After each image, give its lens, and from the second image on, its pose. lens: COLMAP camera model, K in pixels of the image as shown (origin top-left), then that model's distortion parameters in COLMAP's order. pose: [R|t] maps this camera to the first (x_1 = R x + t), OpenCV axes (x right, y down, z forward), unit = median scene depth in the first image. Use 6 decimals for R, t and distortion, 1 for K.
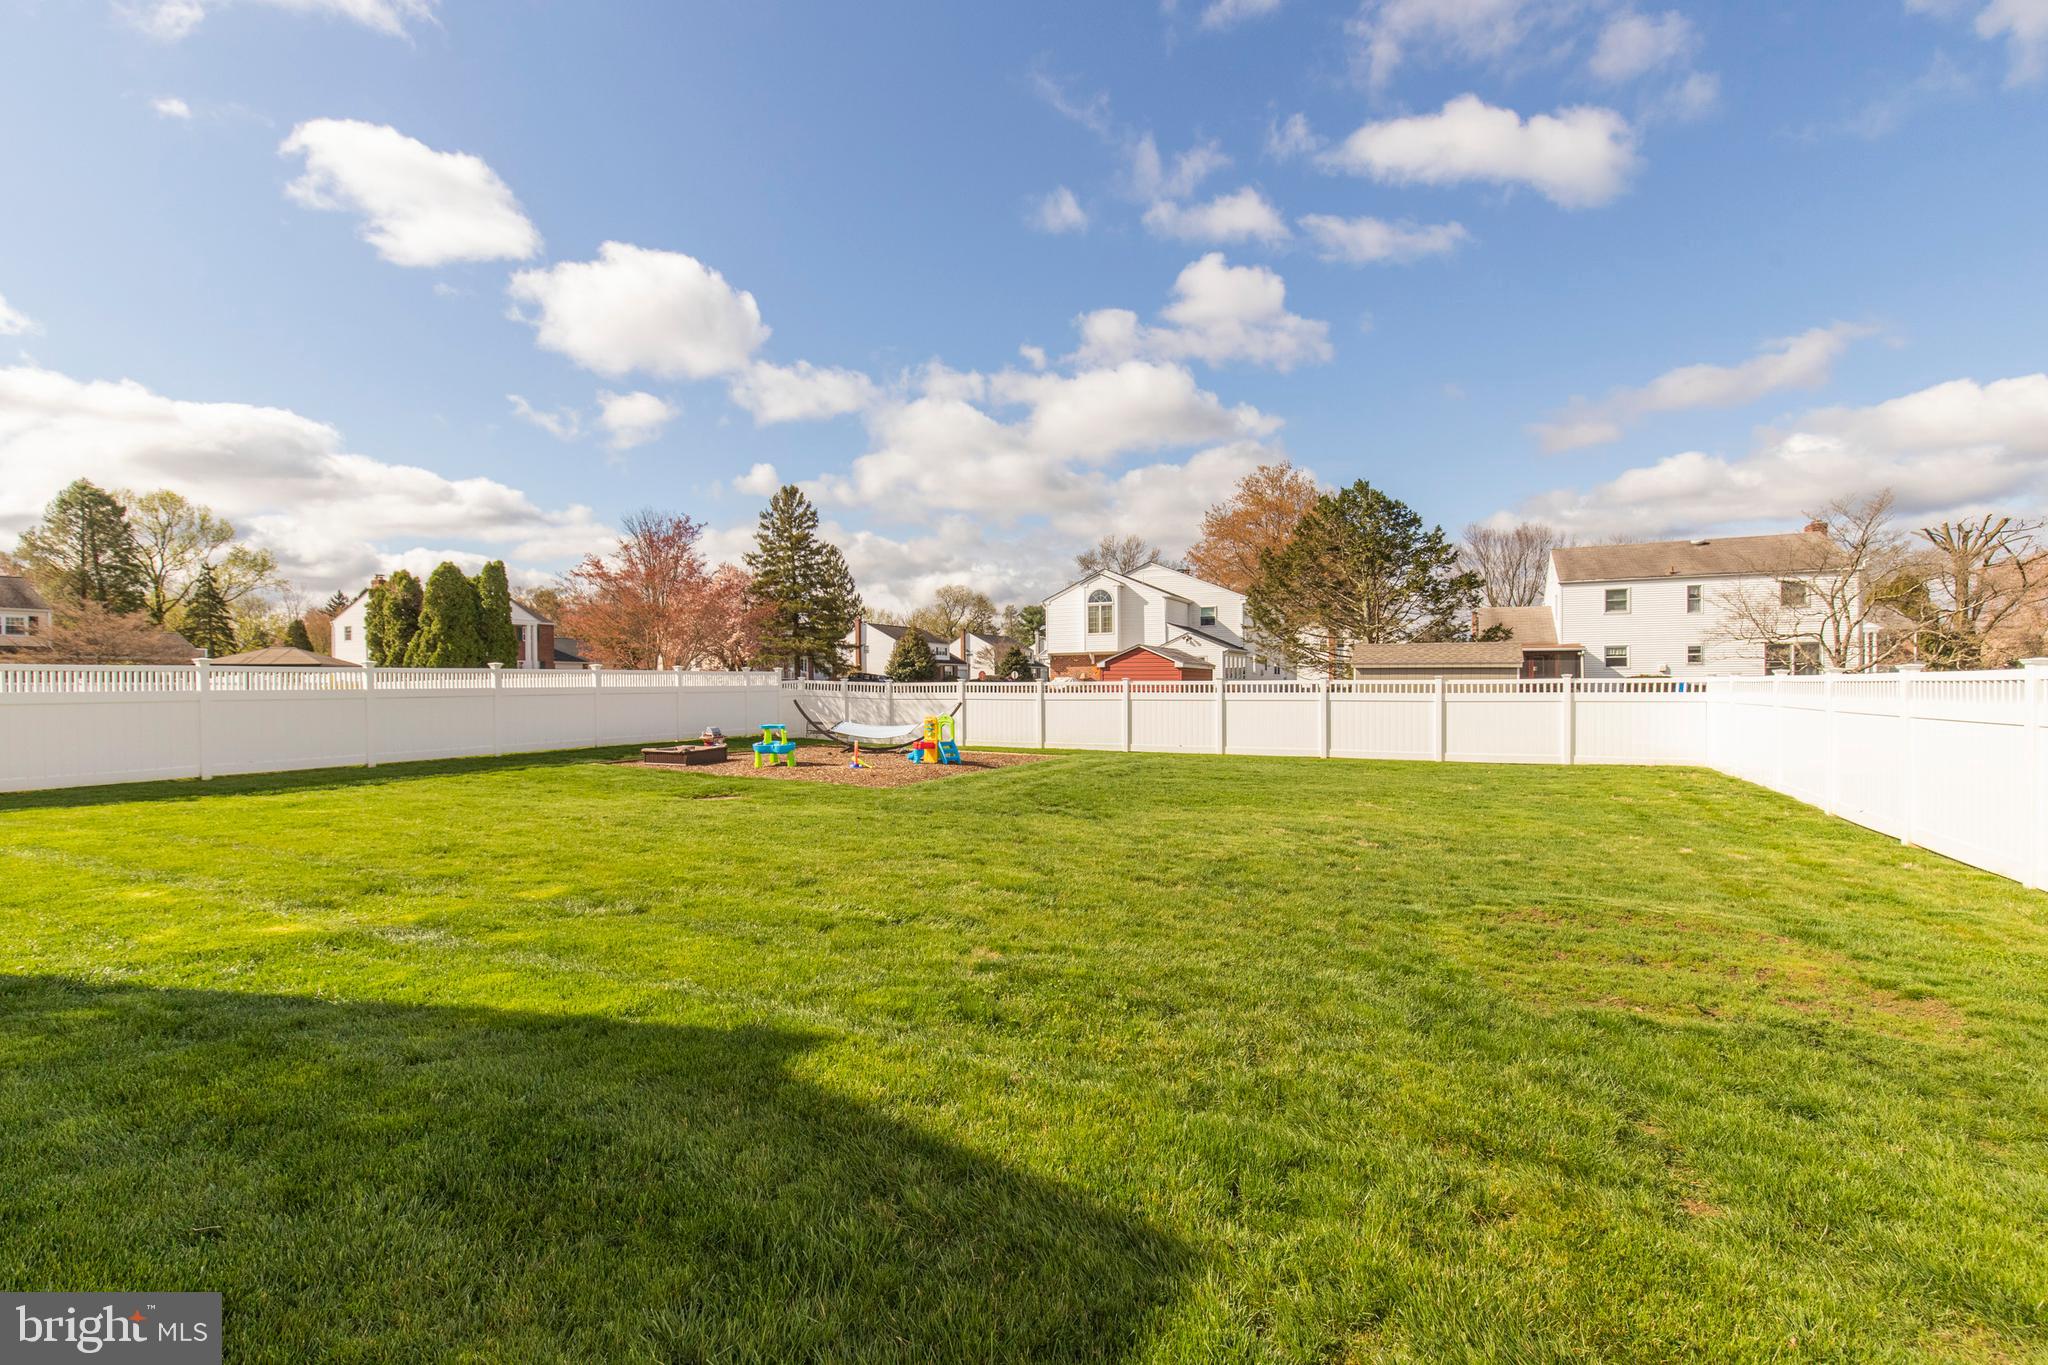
lens RADIAL K [[931.8, 0, 1008.8], [0, 931.8, 683.9], [0, 0, 1]] dist [0.008718, 0.000879]
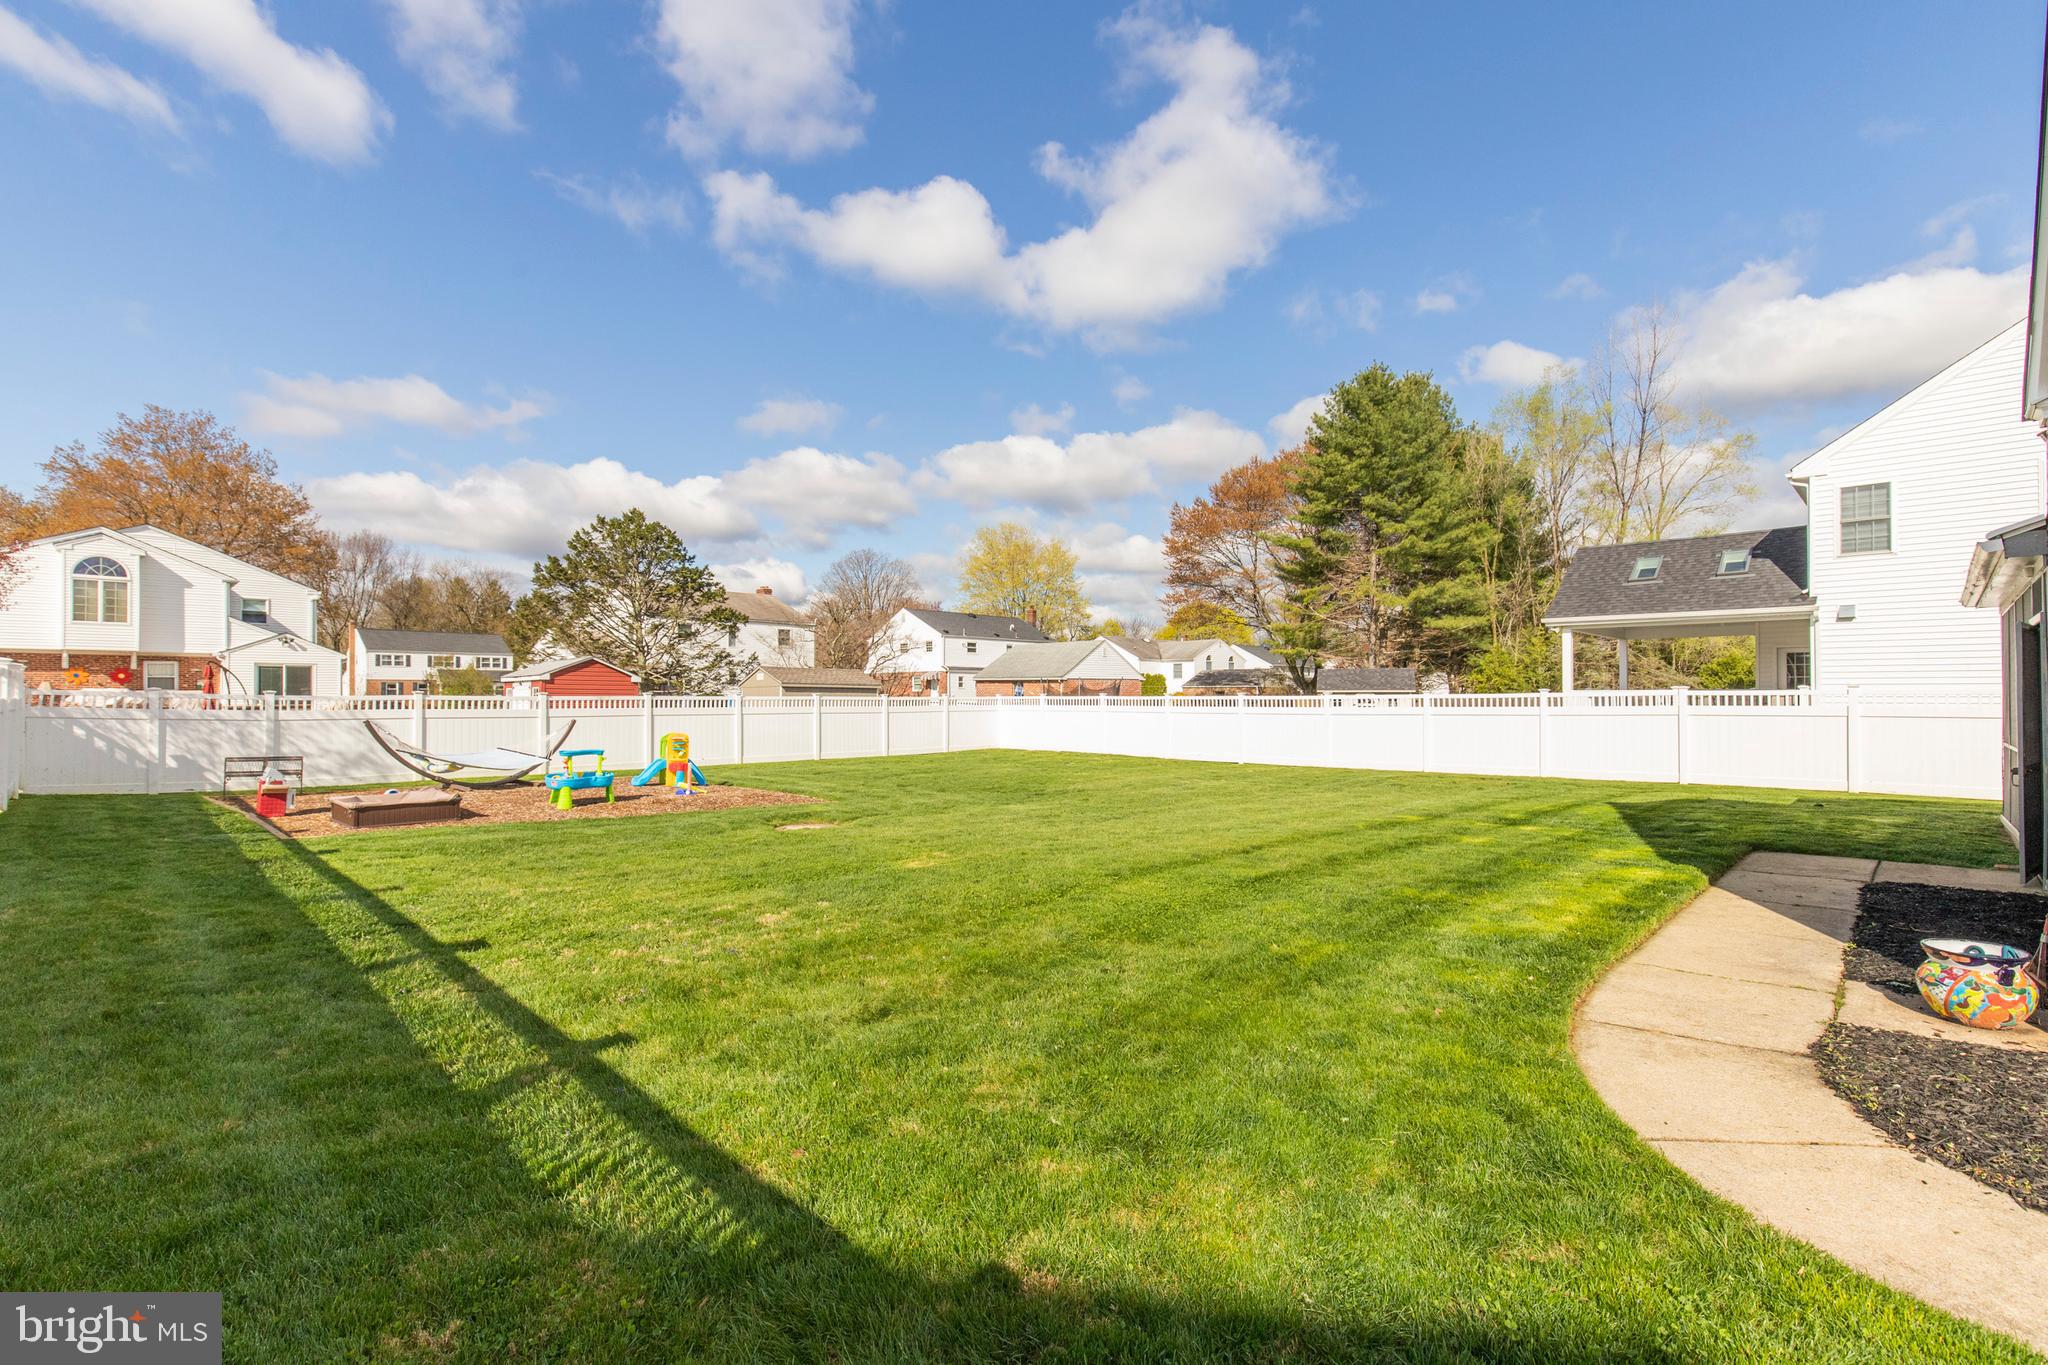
lens RADIAL K [[931.8, 0, 1022.5], [0, 931.8, 681.1], [0, 0, 1]] dist [0.008718, 0.000879]
pose [[0.302366, 0.022729, 0.952921, -0.418195], [-0.001169, 0.999724, -0.023474, 0.002543], [-0.953191, 0.005984, 0.302309, 0.217712]]
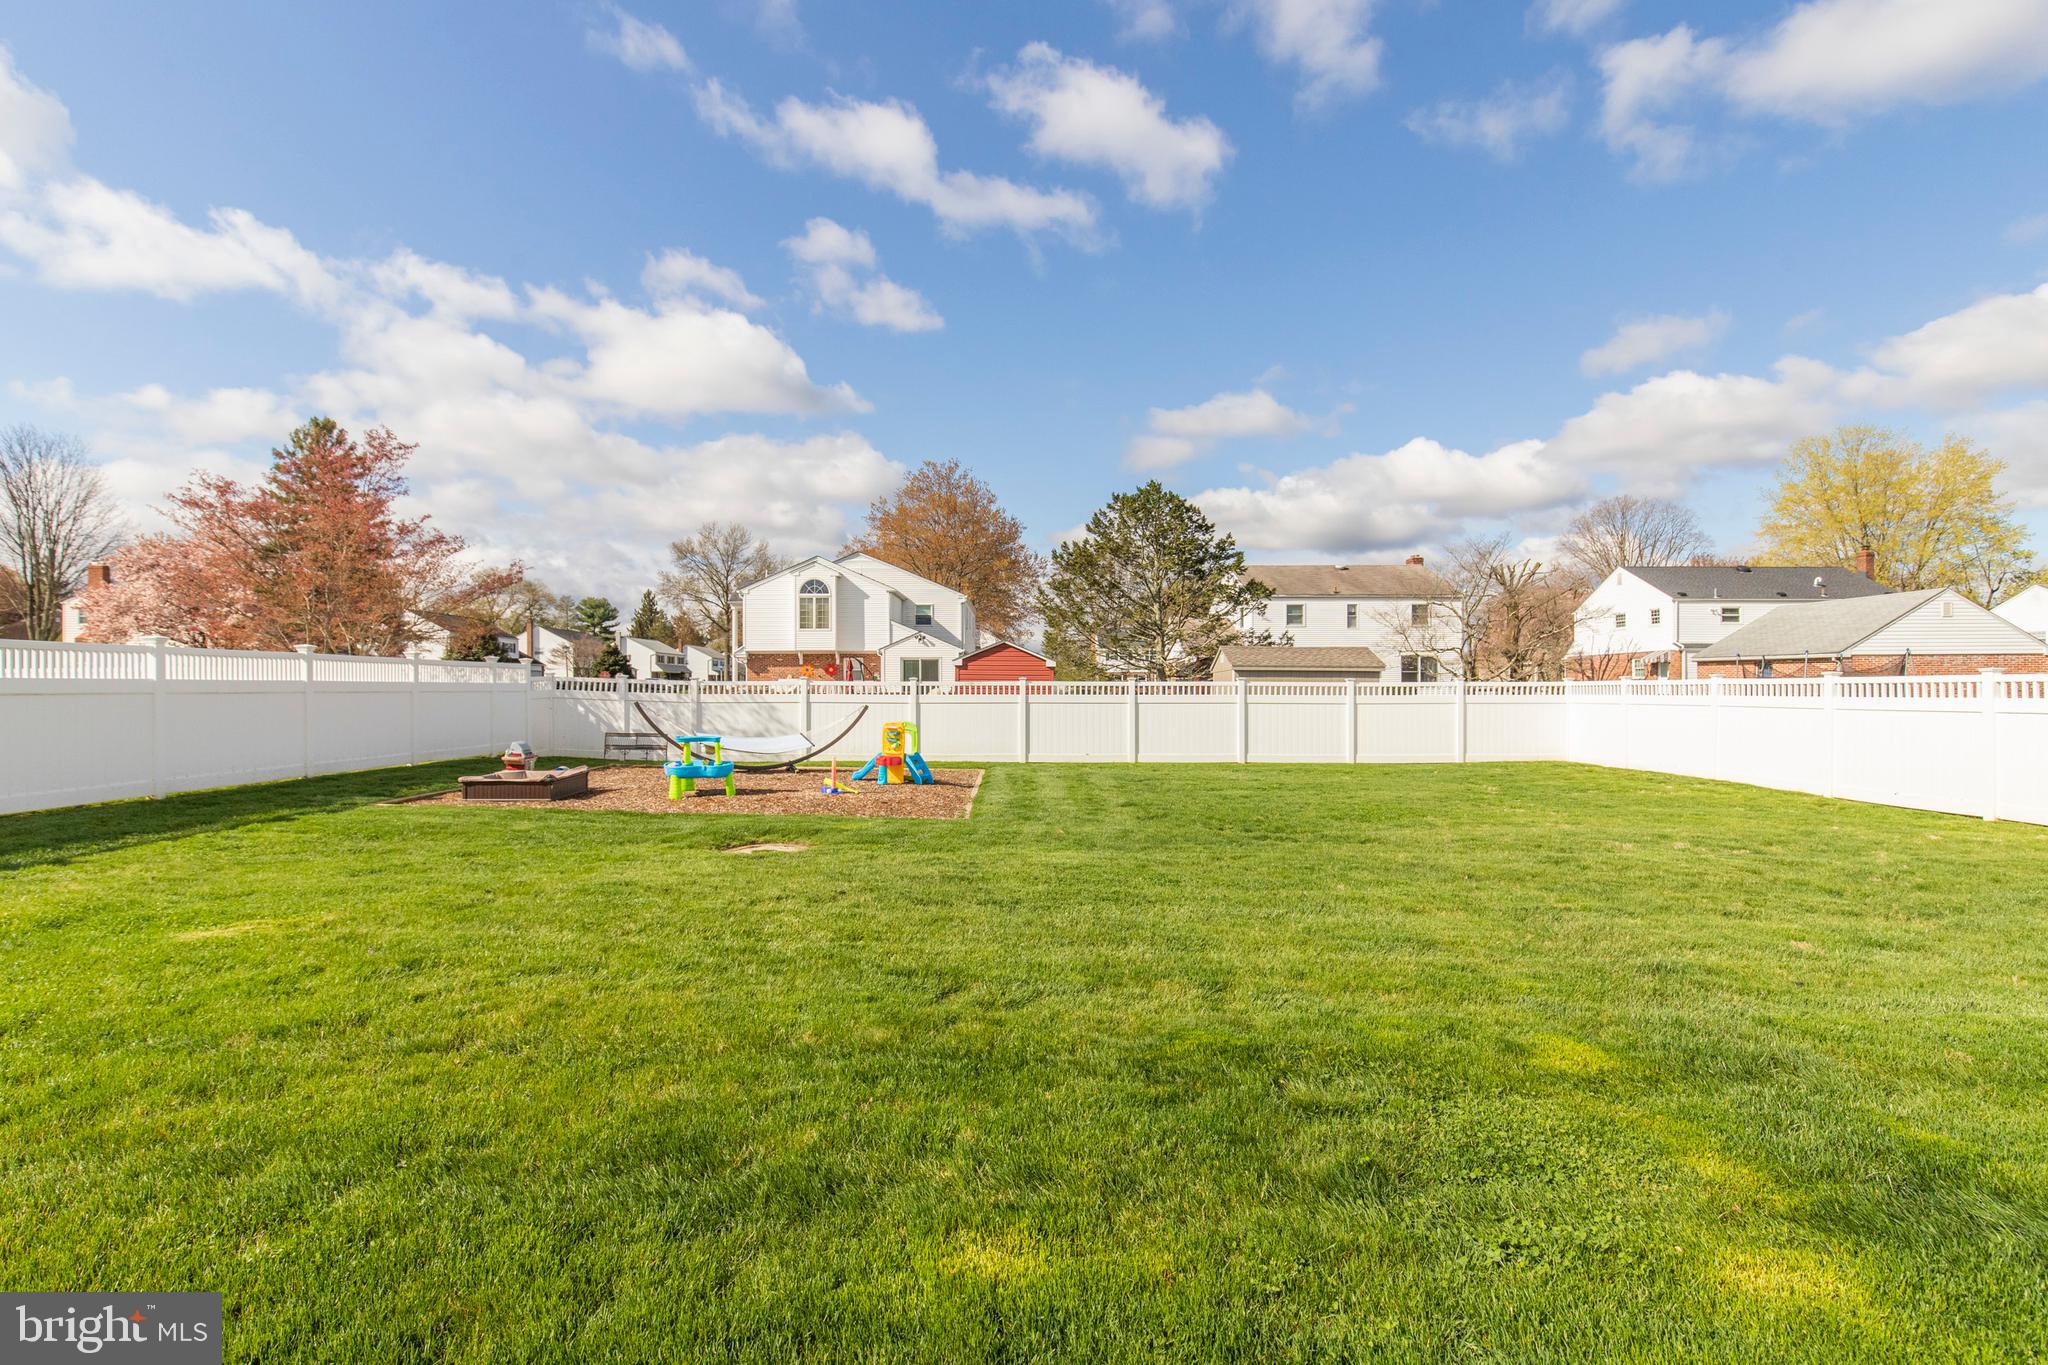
lens RADIAL K [[981.7, 0, 1026.3], [0, 981.7, 689.4], [0, 0, 1]] dist [-0.001000, -0.000161]
pose [[0.894750, 0.006114, 0.446526, -0.166449], [-0.005605, 0.999981, -0.002462, 0.004142], [-0.446533, -0.000300, 0.894767, 0.108592]]
